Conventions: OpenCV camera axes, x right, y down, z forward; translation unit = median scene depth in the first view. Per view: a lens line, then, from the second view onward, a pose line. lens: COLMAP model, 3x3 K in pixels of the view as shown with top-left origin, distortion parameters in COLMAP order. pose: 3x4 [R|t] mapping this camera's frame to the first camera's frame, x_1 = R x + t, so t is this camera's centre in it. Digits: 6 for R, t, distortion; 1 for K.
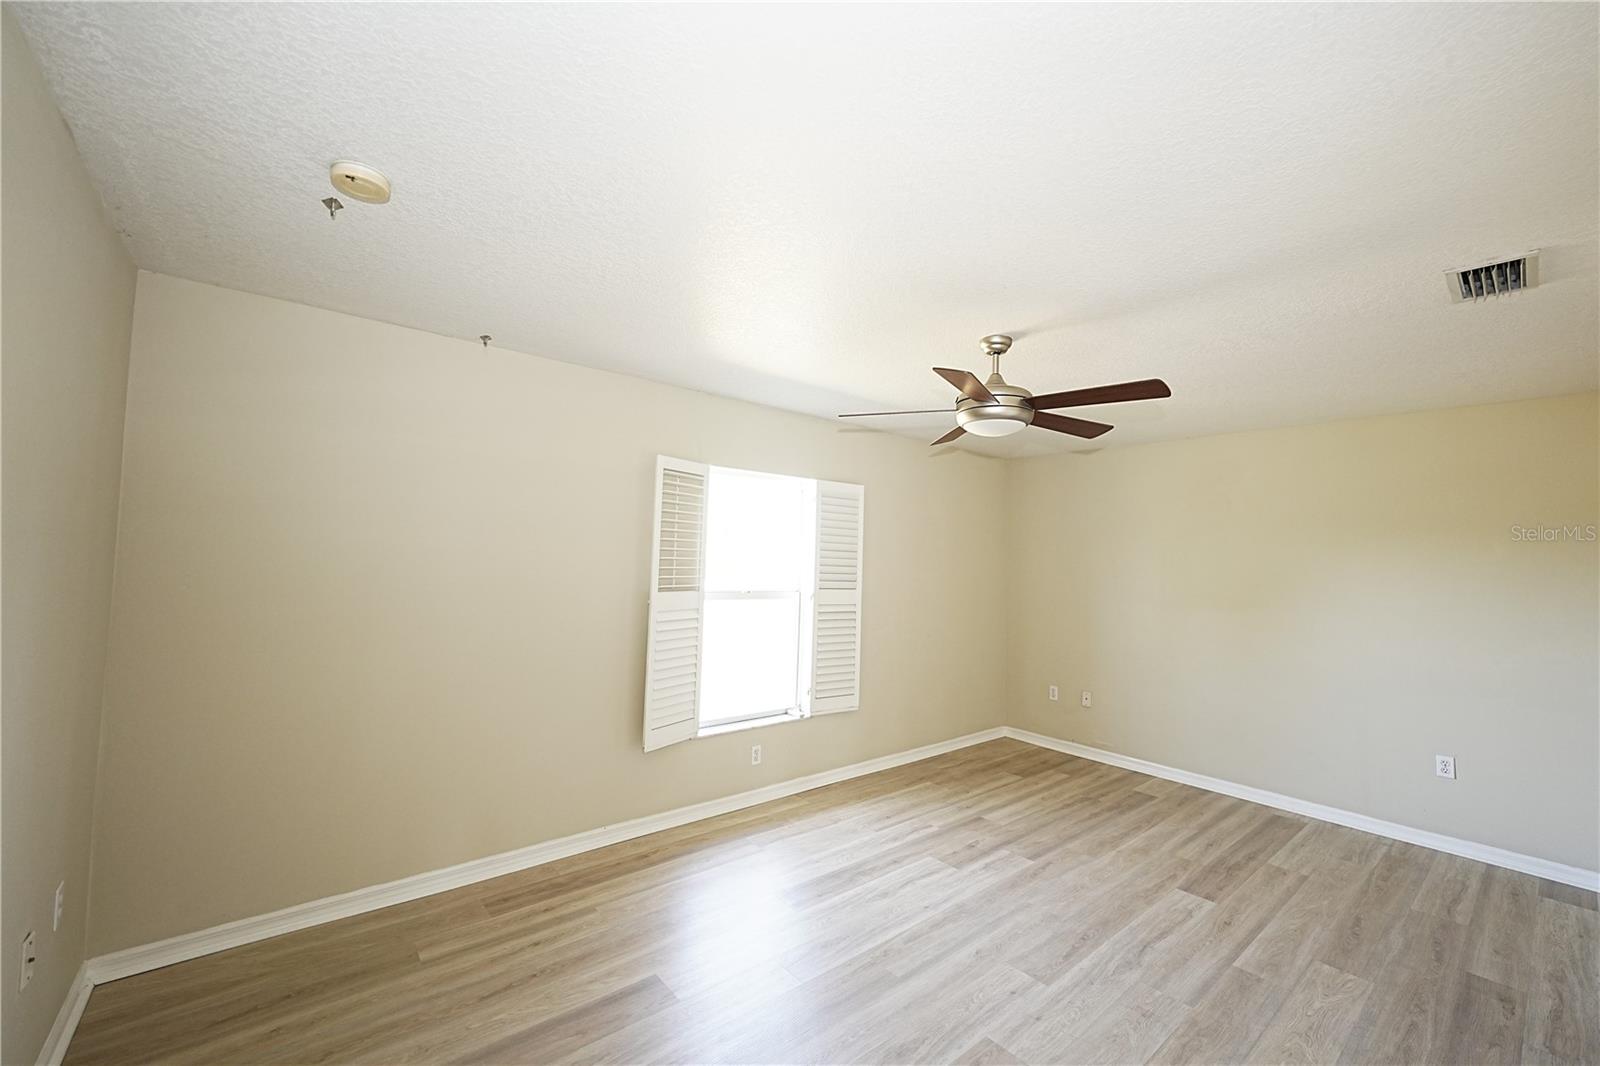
lens RADIAL K [[636.7, 0, 800.0], [0, 636.7, 533.0], [0, 0, 1]] dist [-0.003078, 0.000012]
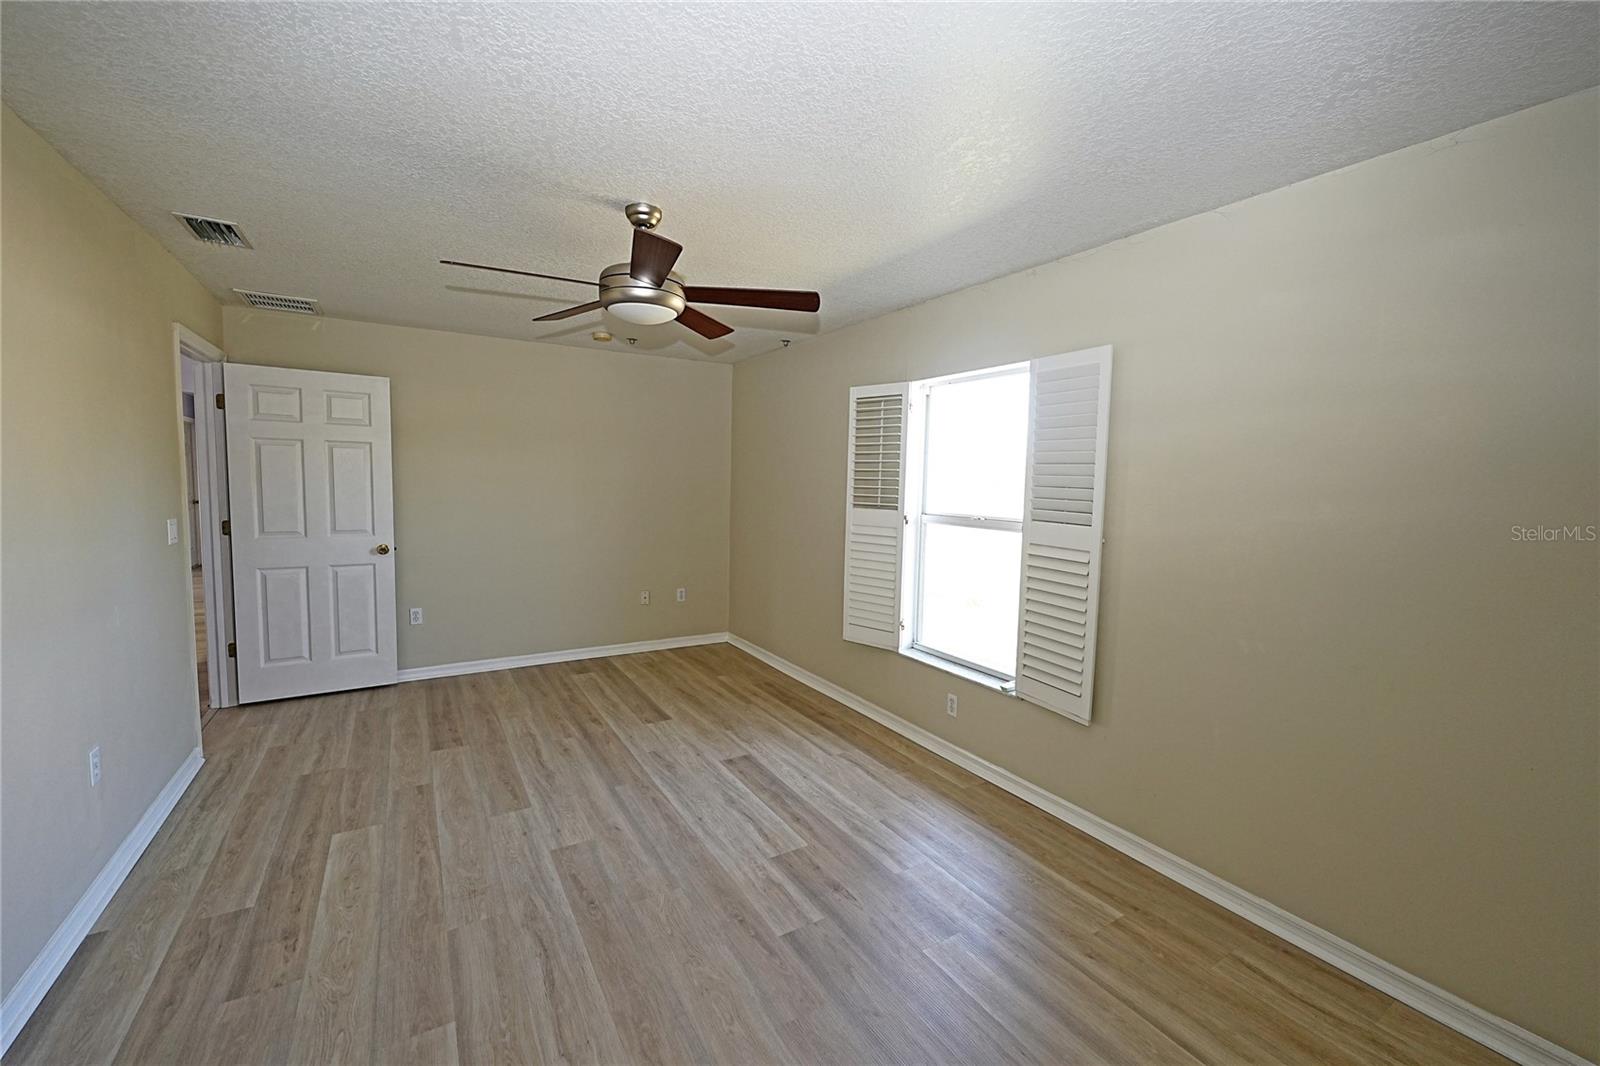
lens RADIAL K [[636.7, 0, 800.0], [0, 636.7, 533.0], [0, 0, 1]] dist [-0.003078, 0.000012]
pose [[-0.138560, 0.051597, -0.989009, 0.995171], [0.015088, 0.998636, 0.049986, 0.085515], [0.990239, -0.007996, -0.139149, 1.137501]]
